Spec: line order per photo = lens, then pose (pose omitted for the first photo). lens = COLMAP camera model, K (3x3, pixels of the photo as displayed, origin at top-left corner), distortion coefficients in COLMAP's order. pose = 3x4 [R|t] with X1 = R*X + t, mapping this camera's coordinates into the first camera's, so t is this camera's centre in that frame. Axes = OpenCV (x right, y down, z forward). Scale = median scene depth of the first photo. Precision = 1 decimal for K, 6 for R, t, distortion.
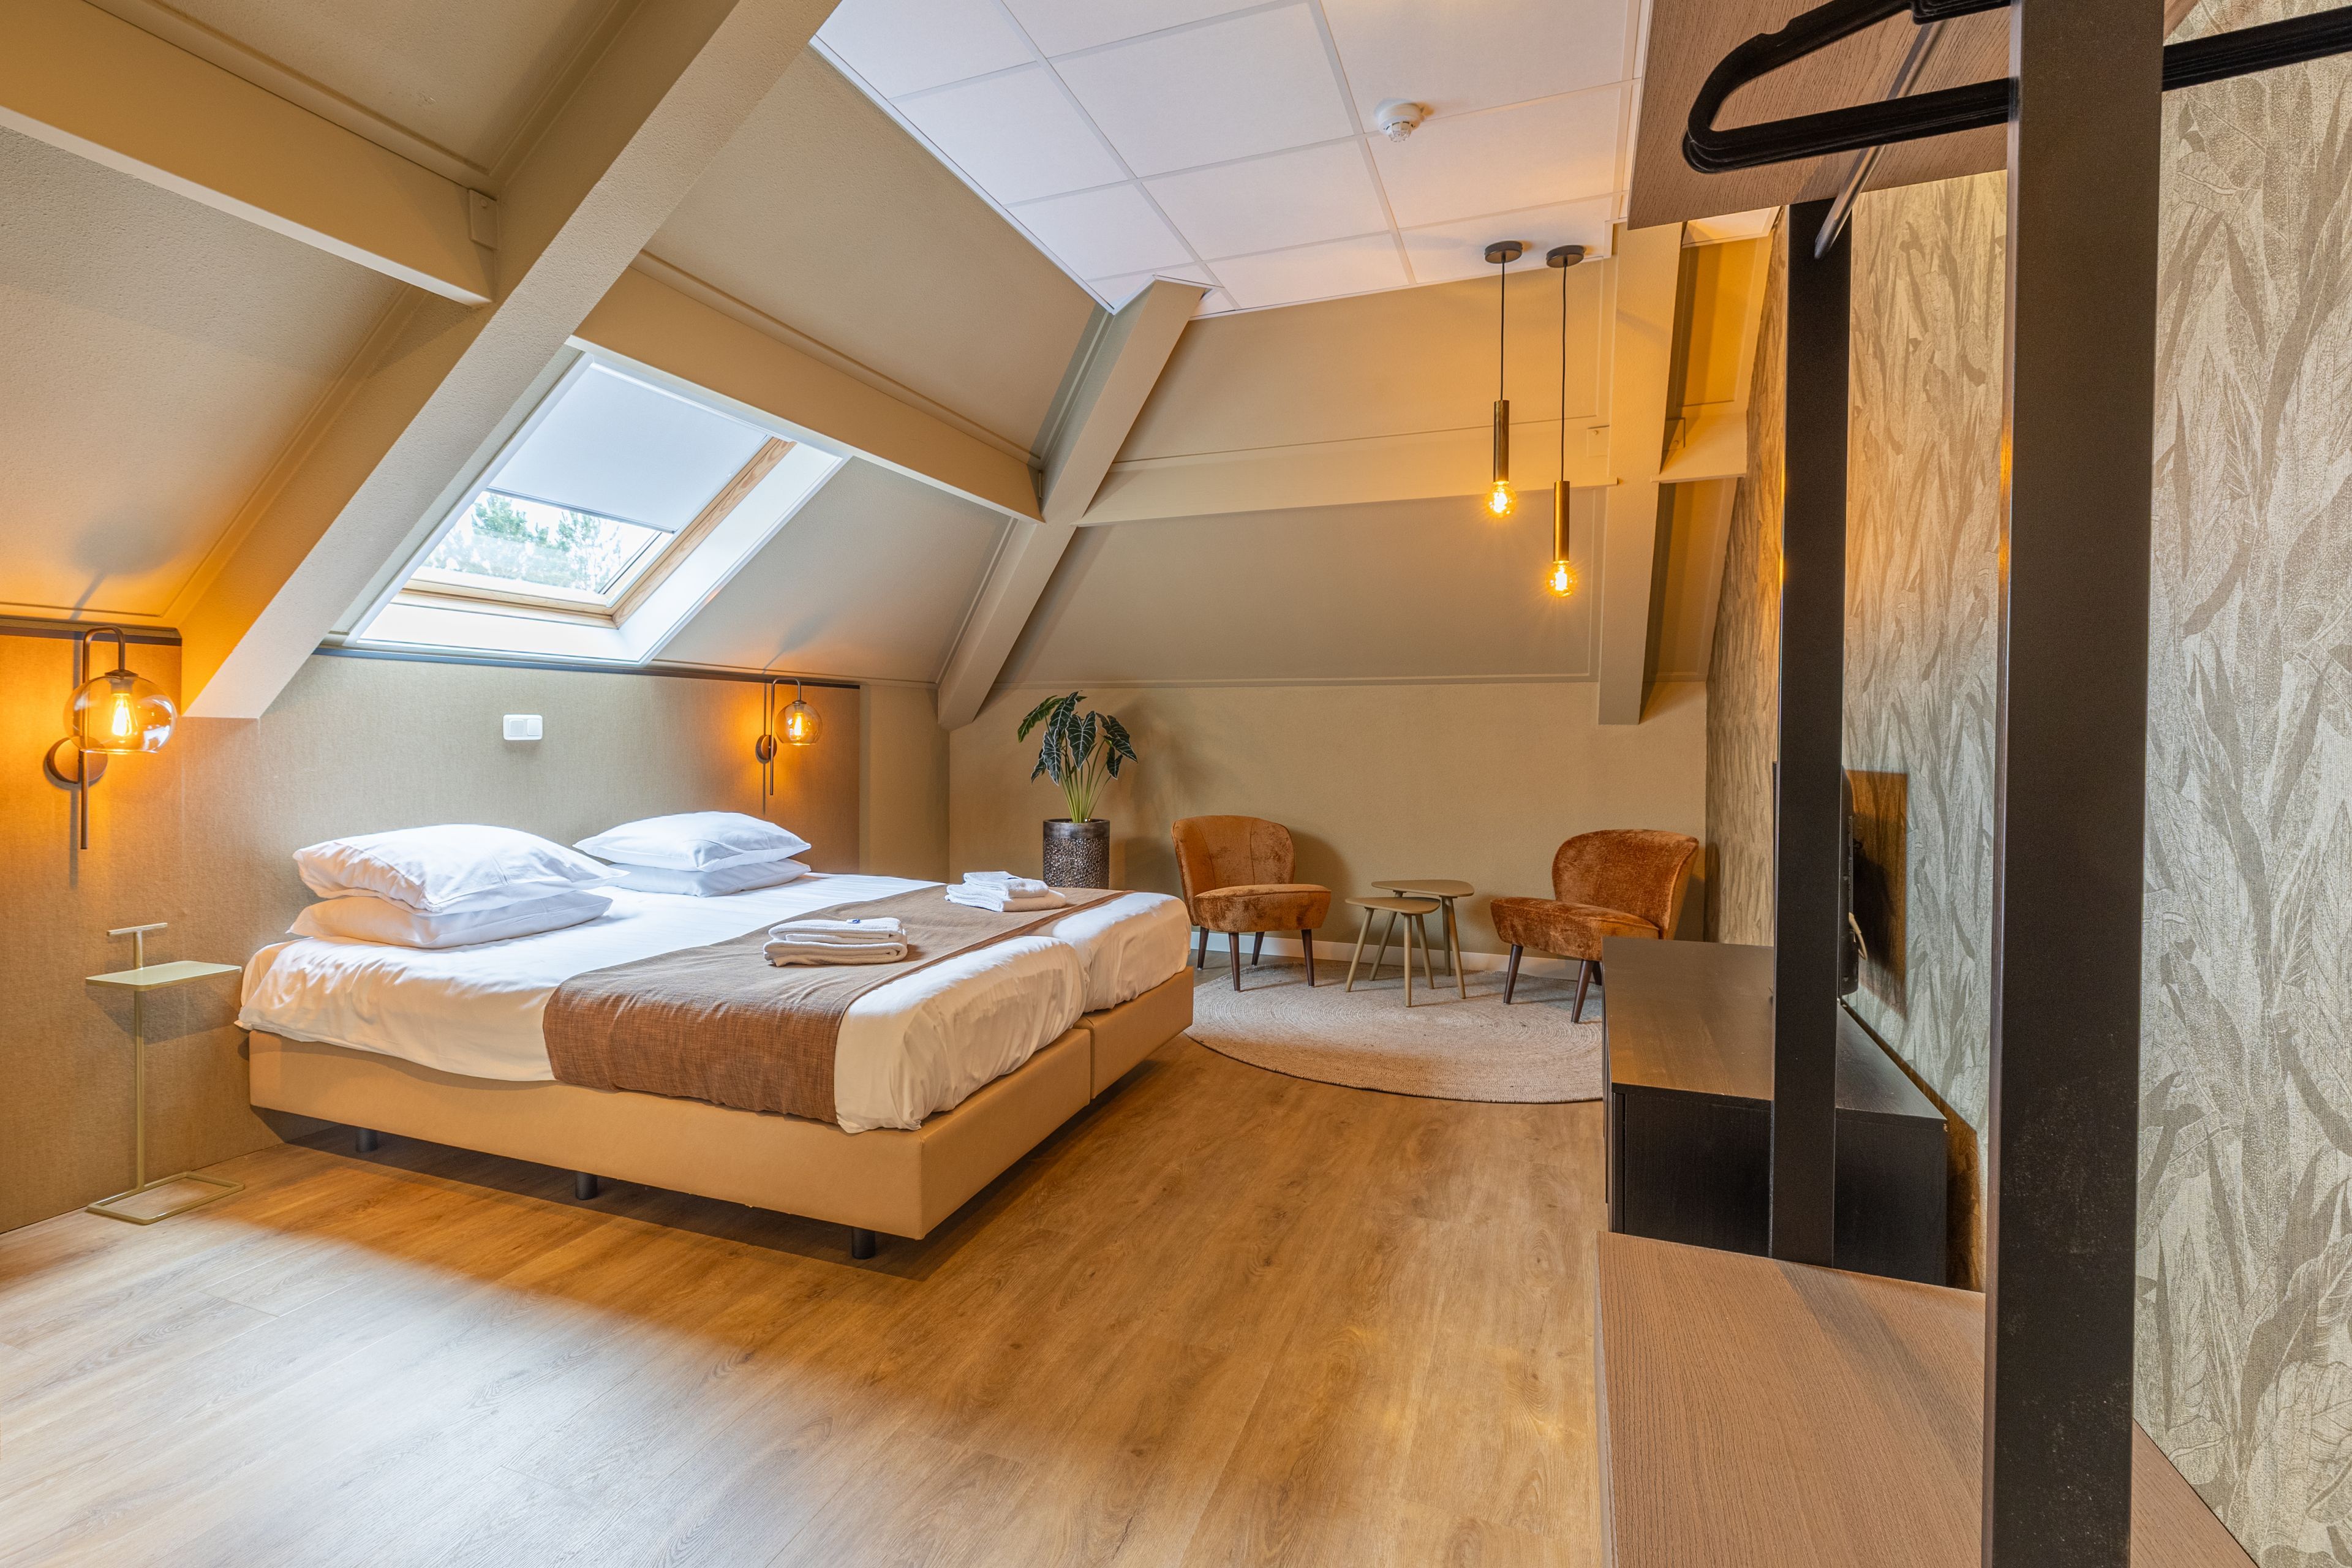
lens RADIAL K [[1175.4, 0, 1048.9], [0, 1175.4, 746.8], [0, 0, 1]] dist [0.002614, 0.000210]
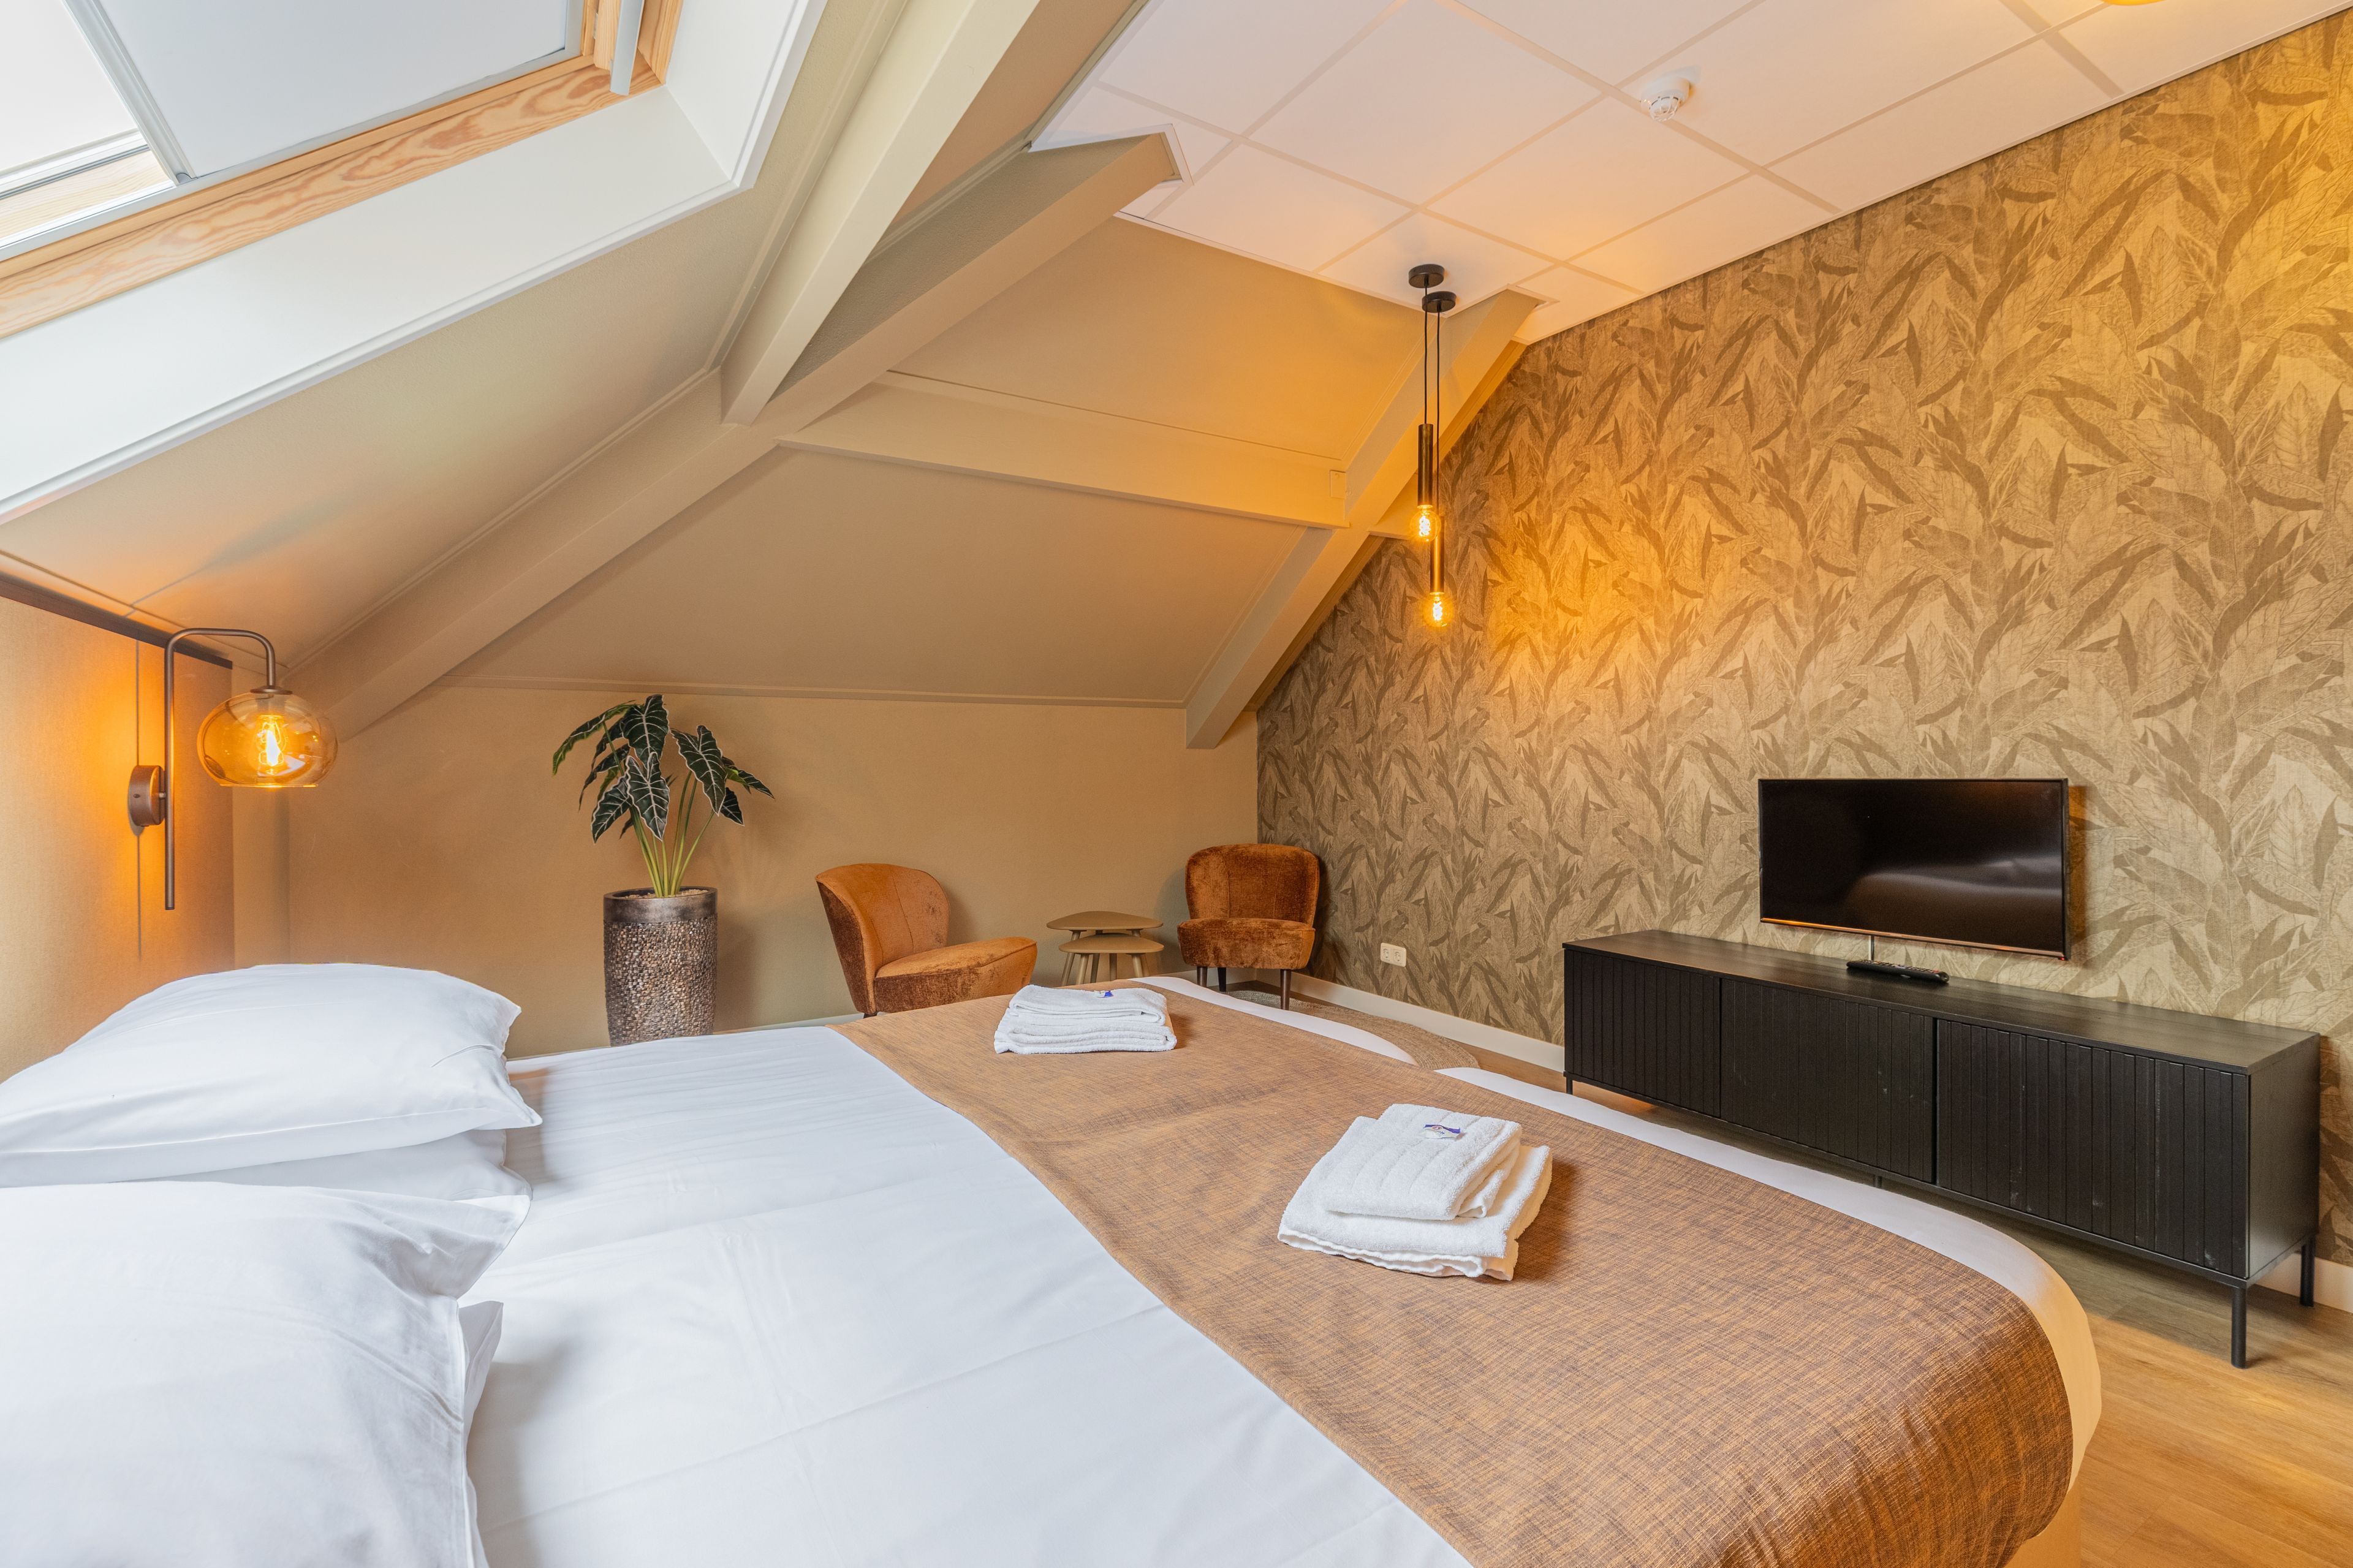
lens RADIAL K [[1059.0, 0, 1180.2], [0, 1059.0, 773.7], [0, 0, 1]] dist [0.004194, -0.000347]
pose [[0.551705, -0.014154, 0.833919, -0.457523], [0.011982, 0.999887, 0.009043, -0.007182], [-0.833953, 0.005003, 0.551813, 0.636925]]
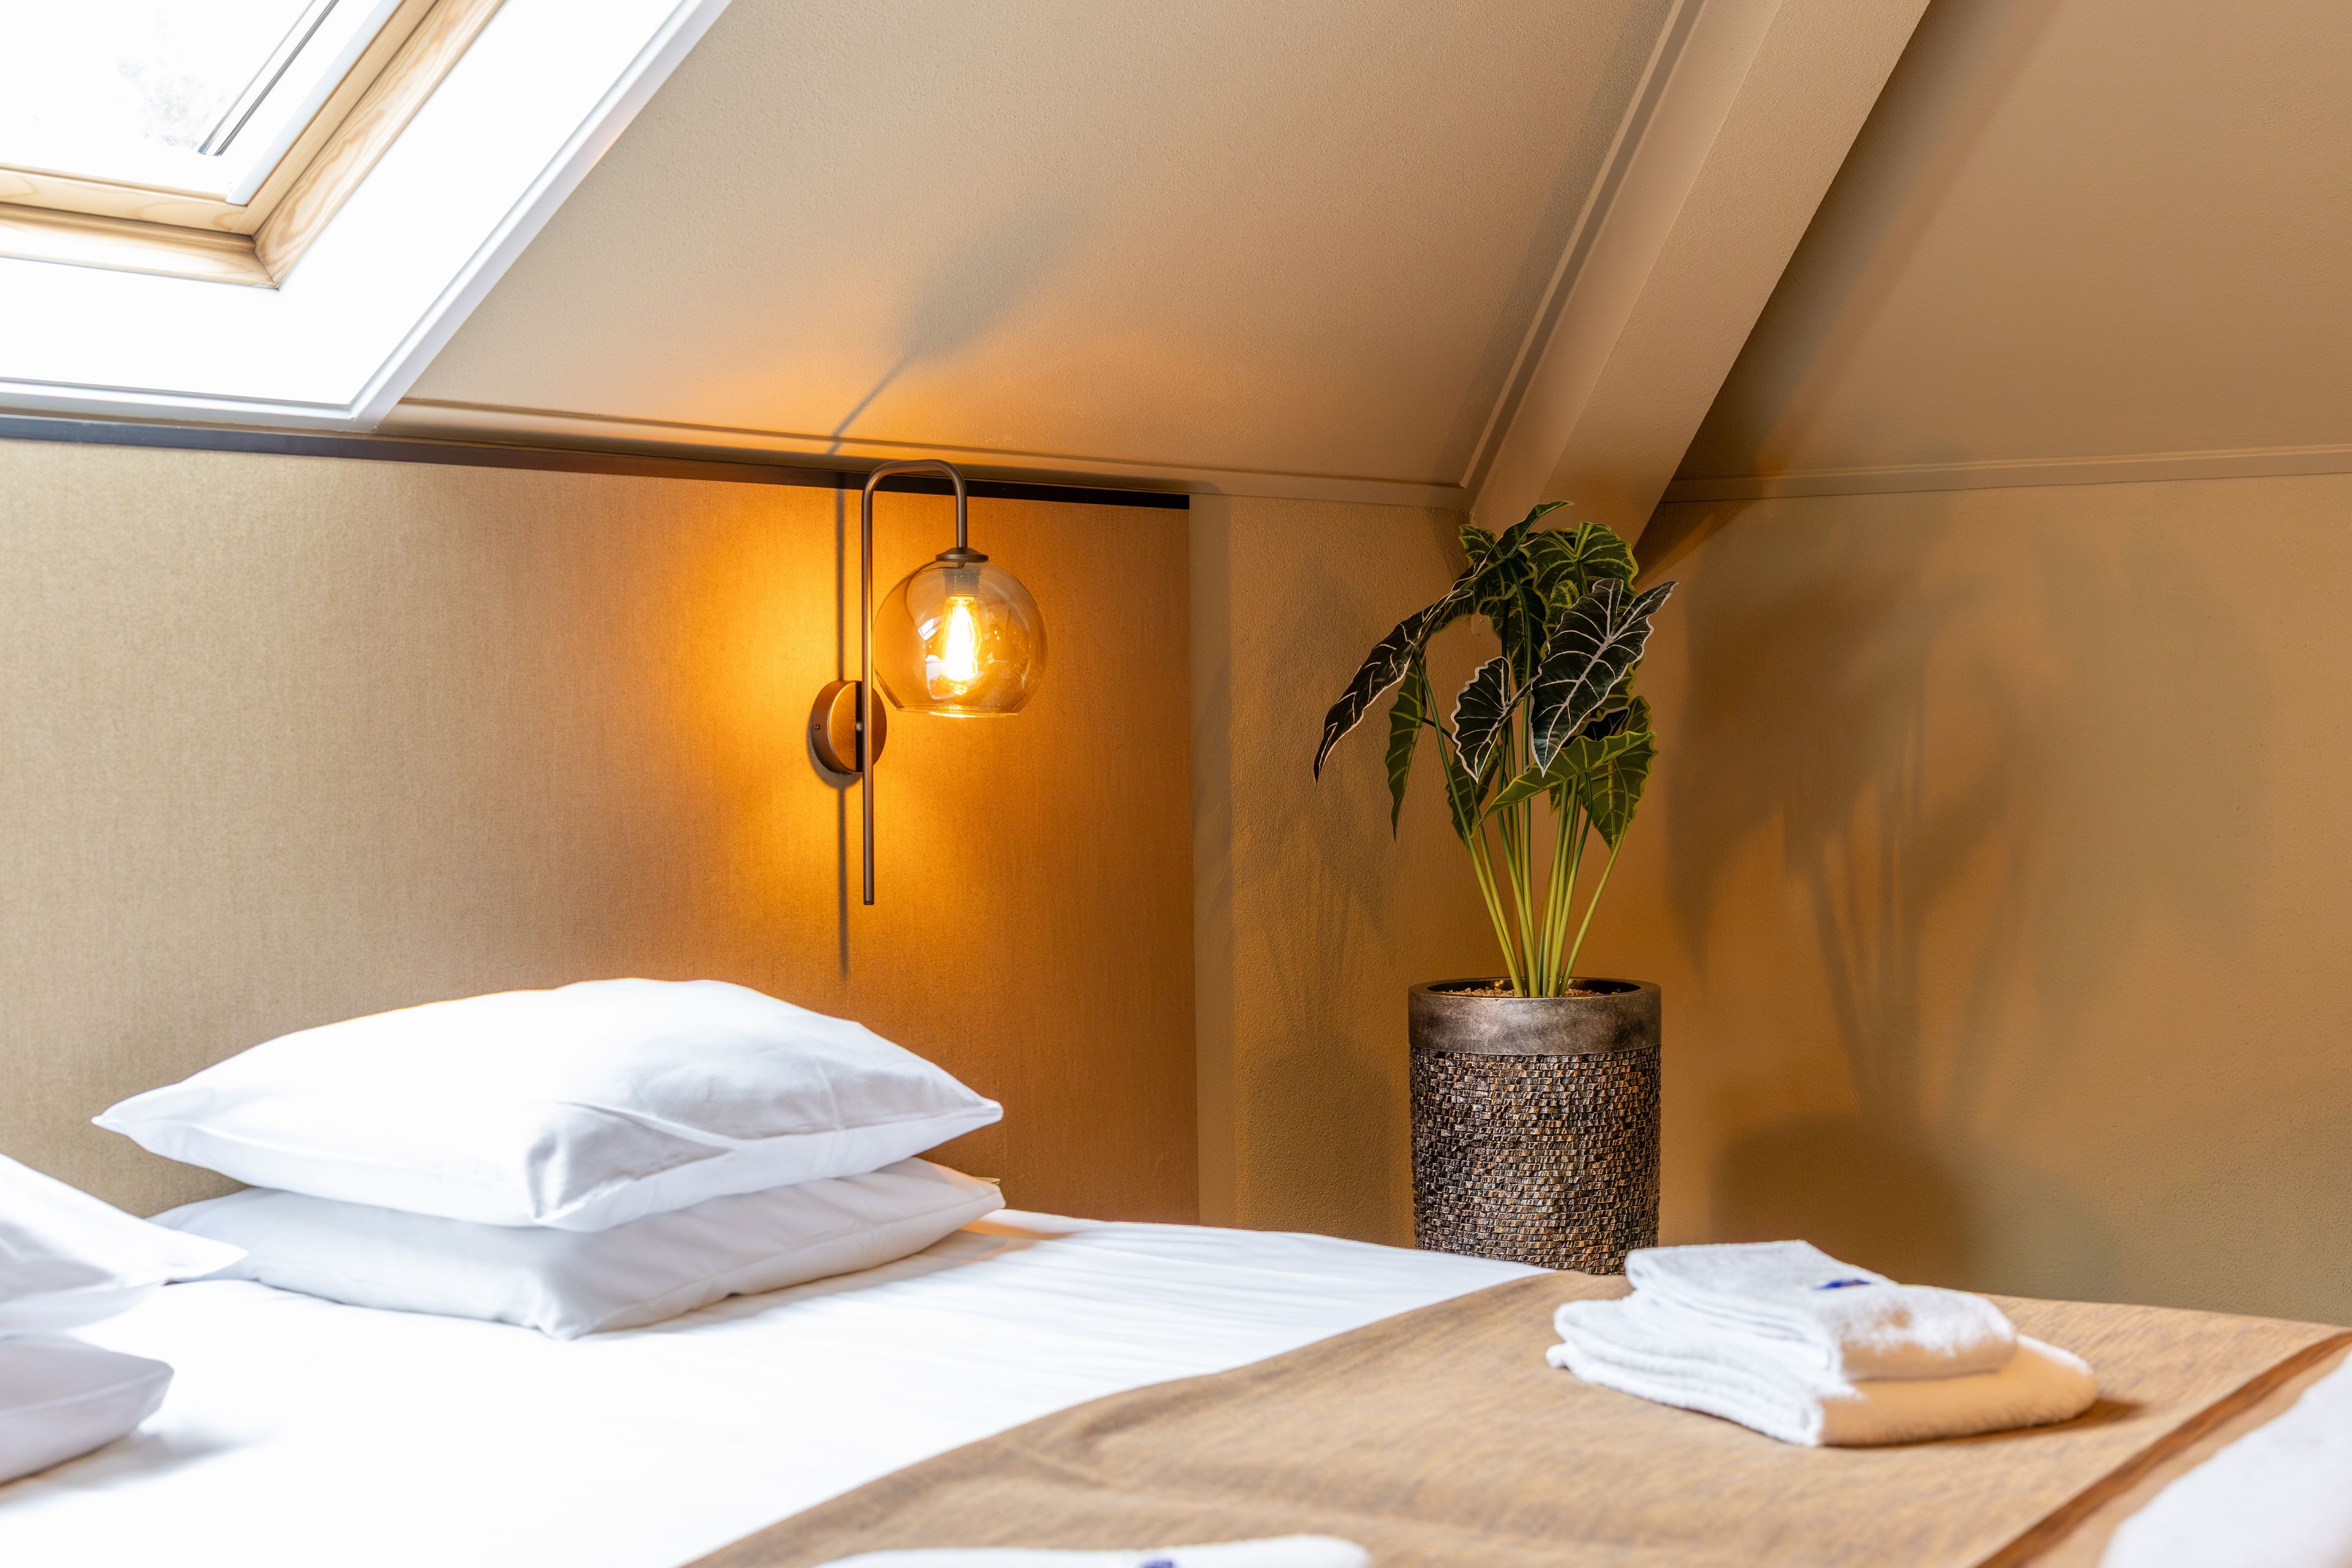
lens RADIAL K [[3380.2, 0, 1192.1], [0, 3380.2, 771.5], [0, 0, 1]] dist [0.035256, 0.000000]
pose [[0.986528, -0.012610, -0.163108, -0.046496], [0.015073, 0.999790, 0.013869, 0.001250], [0.162899, -0.016140, 0.986511, 0.321231]]
